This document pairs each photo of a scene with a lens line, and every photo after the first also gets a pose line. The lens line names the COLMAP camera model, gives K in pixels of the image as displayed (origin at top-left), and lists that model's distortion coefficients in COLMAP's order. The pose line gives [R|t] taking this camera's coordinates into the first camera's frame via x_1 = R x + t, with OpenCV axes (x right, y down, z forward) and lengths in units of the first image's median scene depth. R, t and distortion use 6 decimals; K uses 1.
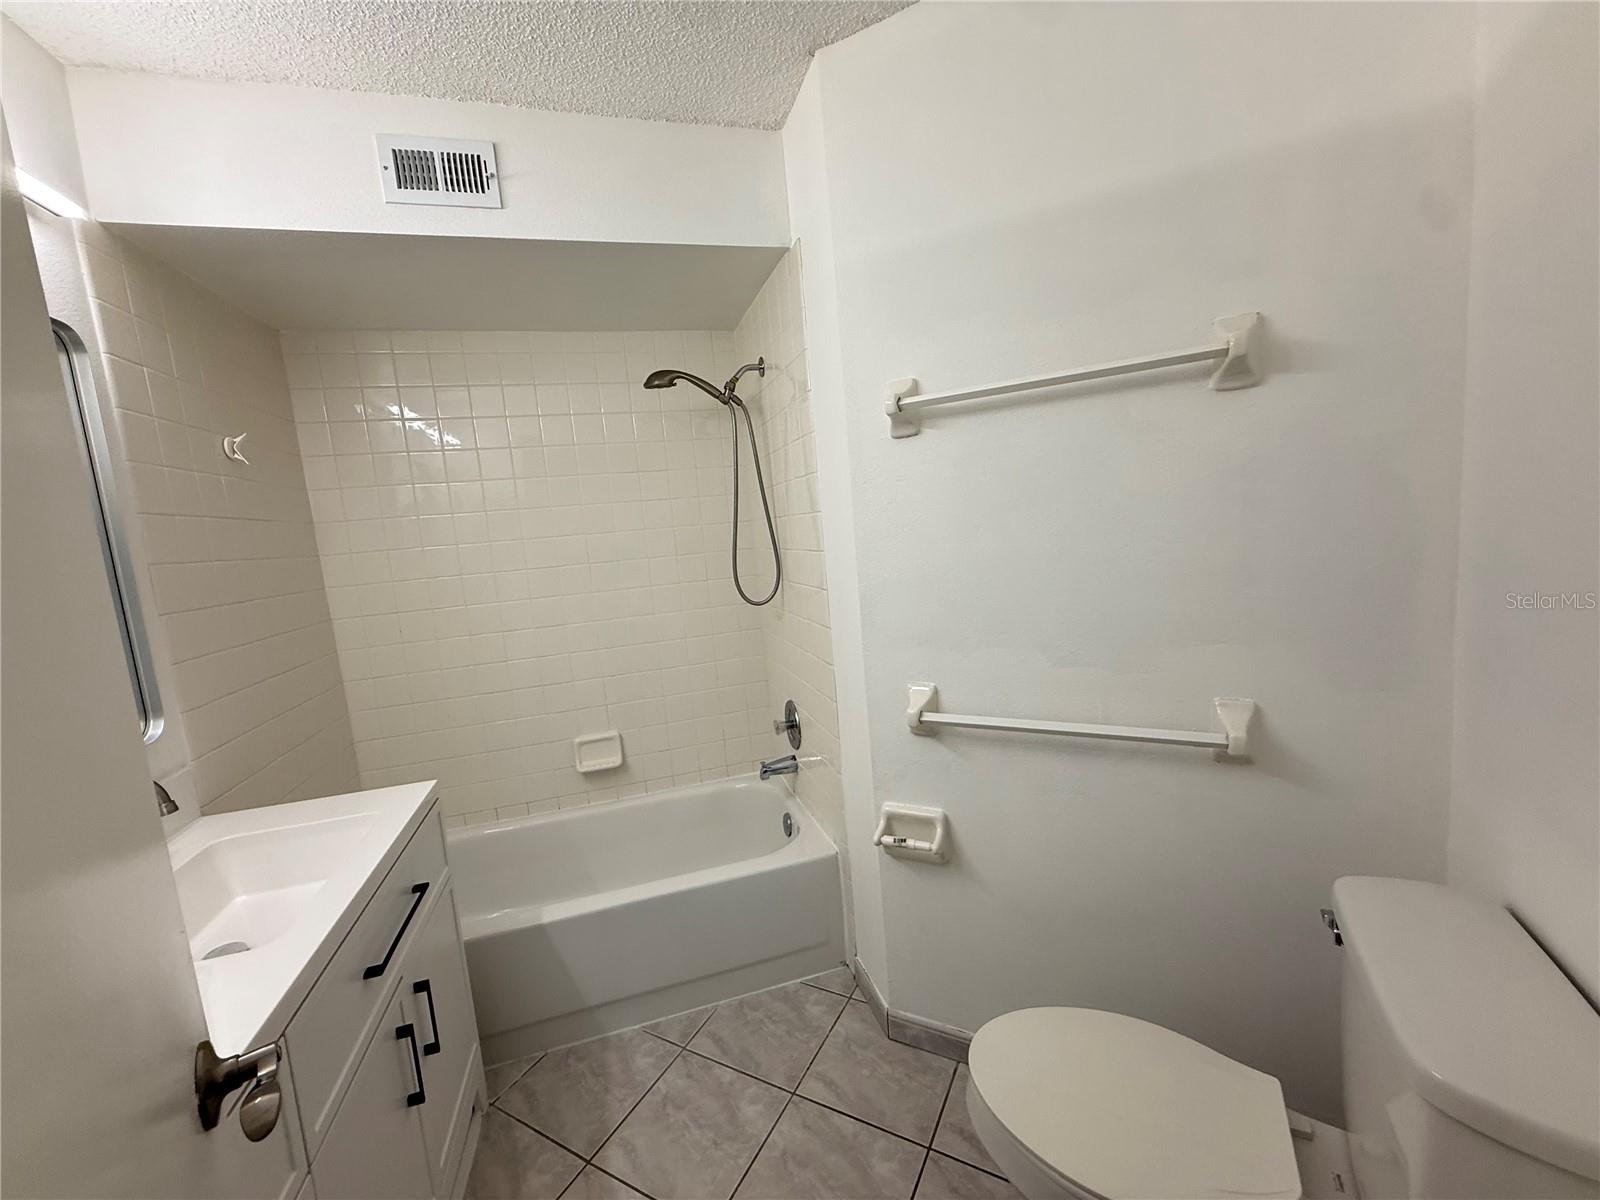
lens RADIAL K [[639.1, 0, 795.1], [0, 639.1, 600.8], [0, 0, 1]] dist [0.000136, -0.000015]
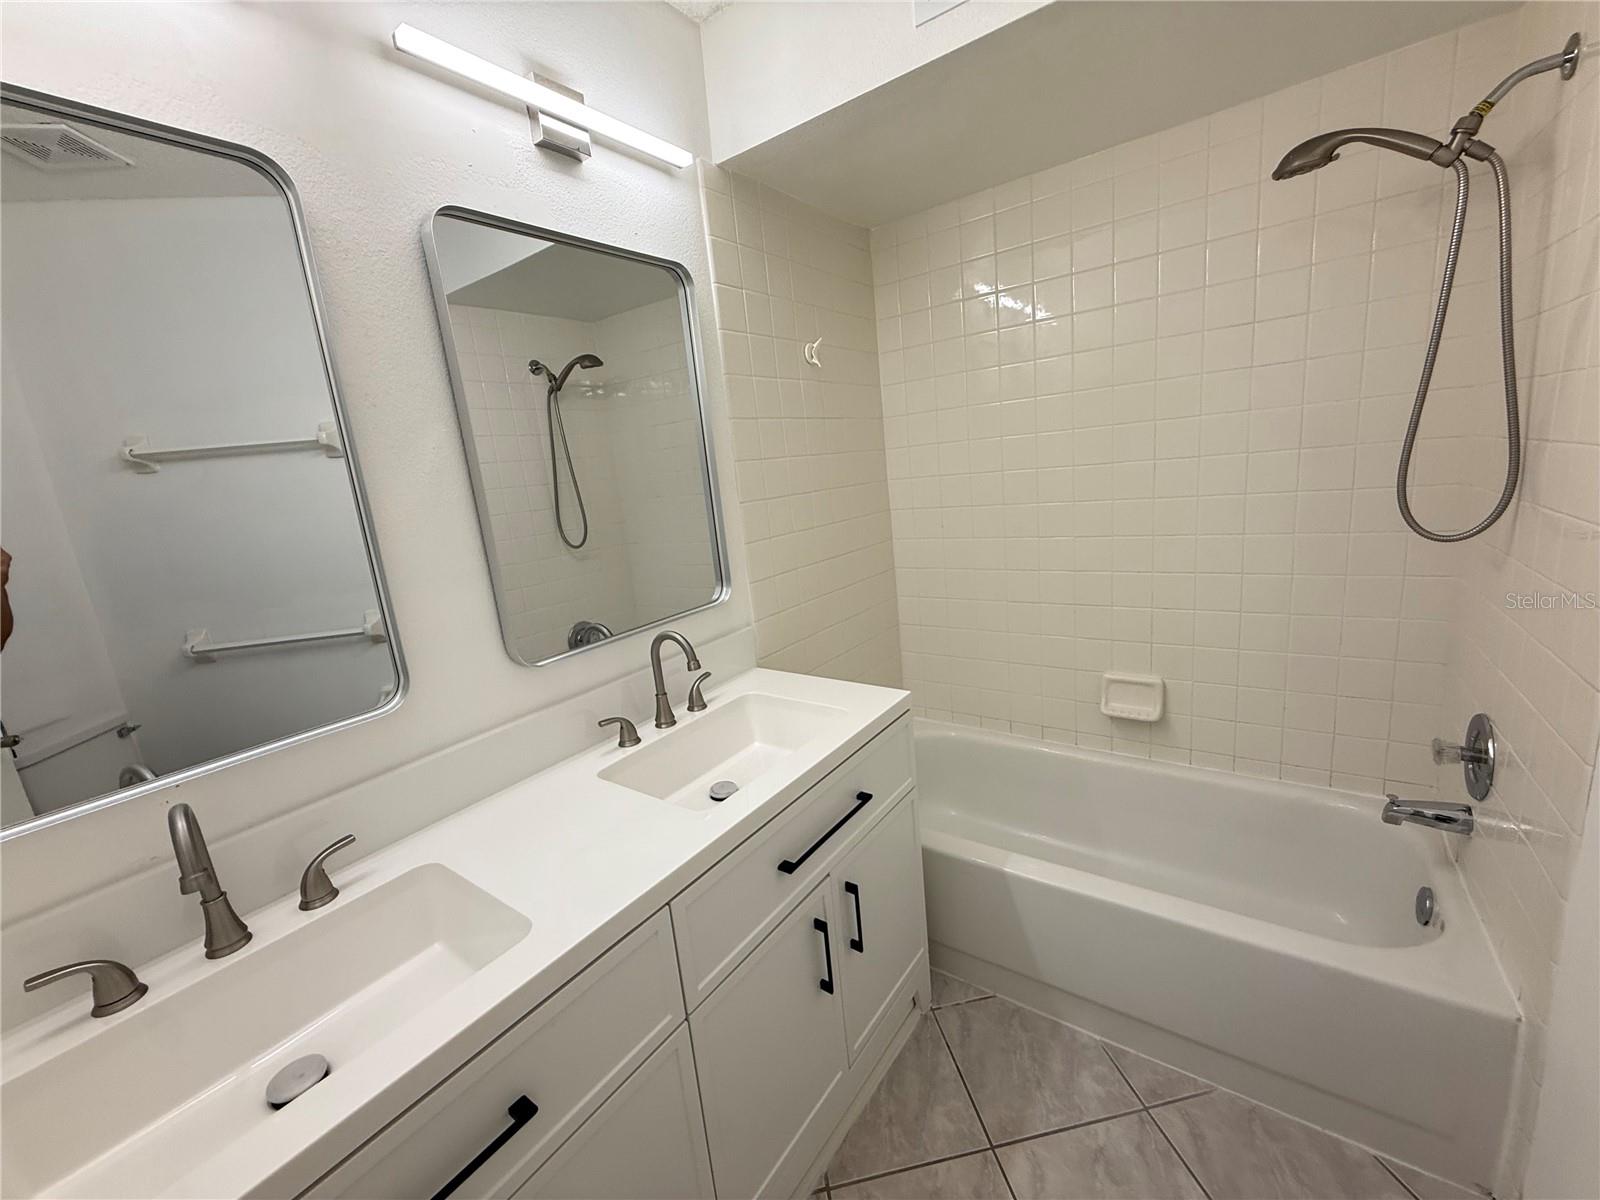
lens RADIAL K [[639.1, 0, 795.1], [0, 639.1, 600.8], [0, 0, 1]] dist [0.000136, -0.000015]
pose [[0.613909, 0.186443, -0.767043, 0.038807], [-0.048100, 0.978737, 0.199402, -0.030738], [0.787910, -0.085520, 0.609823, 0.218745]]
